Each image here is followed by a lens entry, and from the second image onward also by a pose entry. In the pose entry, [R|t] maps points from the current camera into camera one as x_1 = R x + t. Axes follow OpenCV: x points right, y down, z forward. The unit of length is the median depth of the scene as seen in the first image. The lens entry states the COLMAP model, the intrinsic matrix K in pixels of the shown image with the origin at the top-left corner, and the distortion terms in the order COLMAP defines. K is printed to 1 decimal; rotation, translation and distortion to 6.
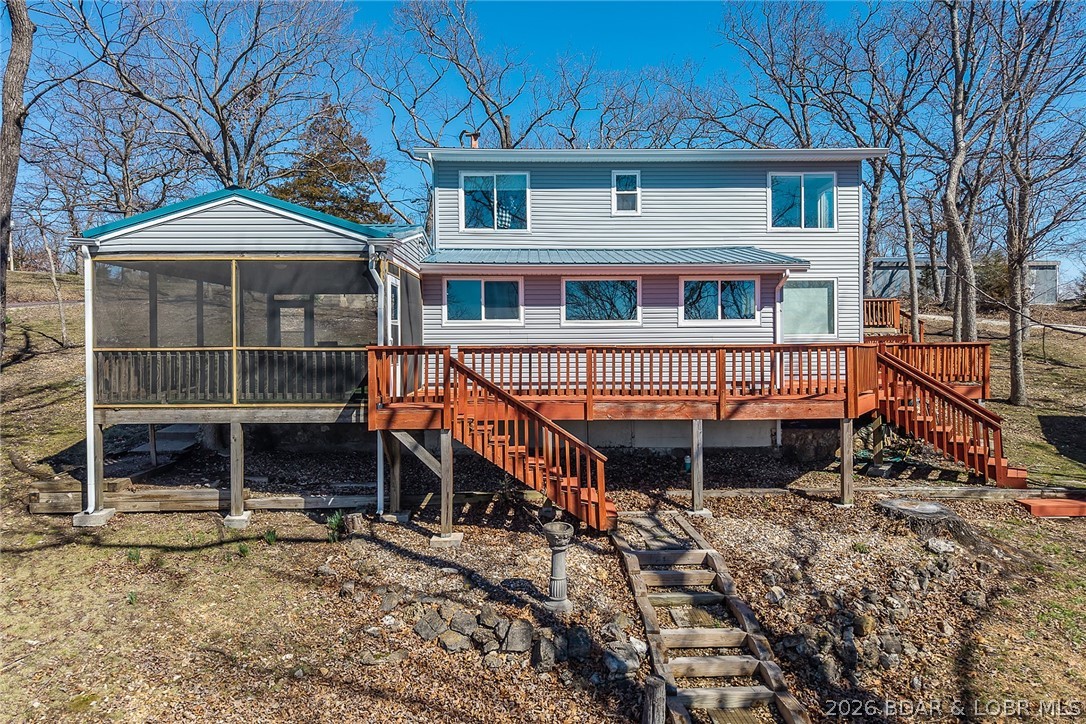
lens RADIAL K [[753.8, 0, 542.4], [0, 753.8, 359.2], [0, 0, 1]] dist [0.017056, -0.009297]
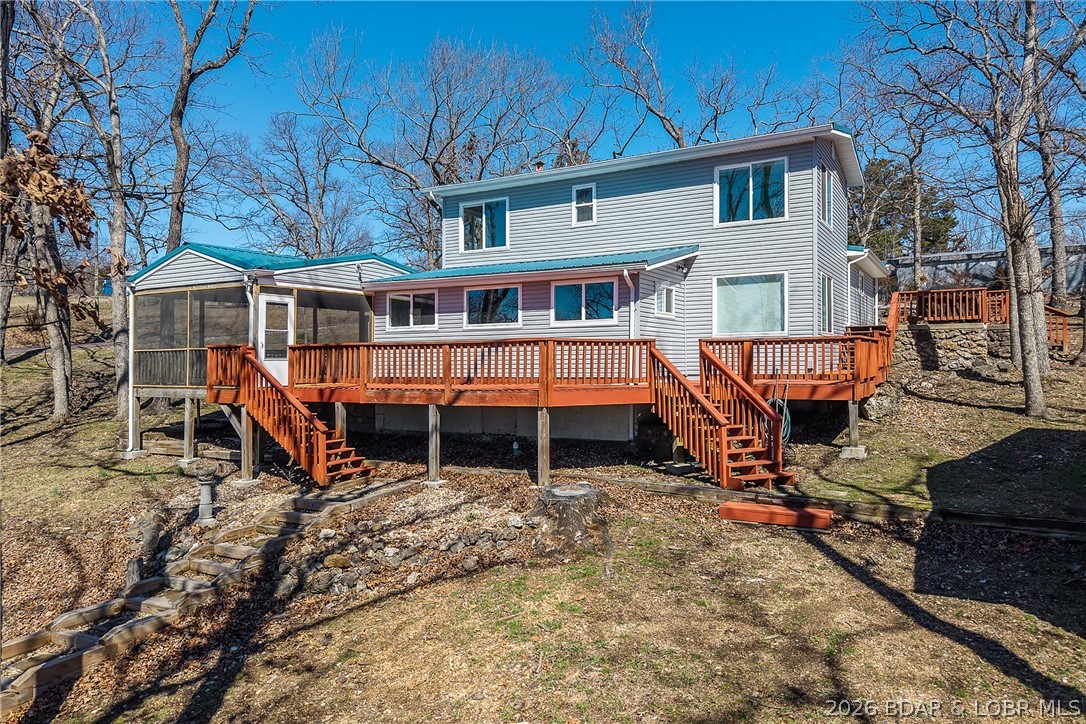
lens RADIAL K [[753.8, 0, 545.9], [0, 753.8, 364.3], [0, 0, 1]] dist [0.017056, -0.009297]
pose [[0.848626, 0.000058, -0.528993, 0.653455], [-0.003937, 0.999973, -0.006207, 0.014995], [0.528979, 0.007350, 0.848603, 0.057122]]
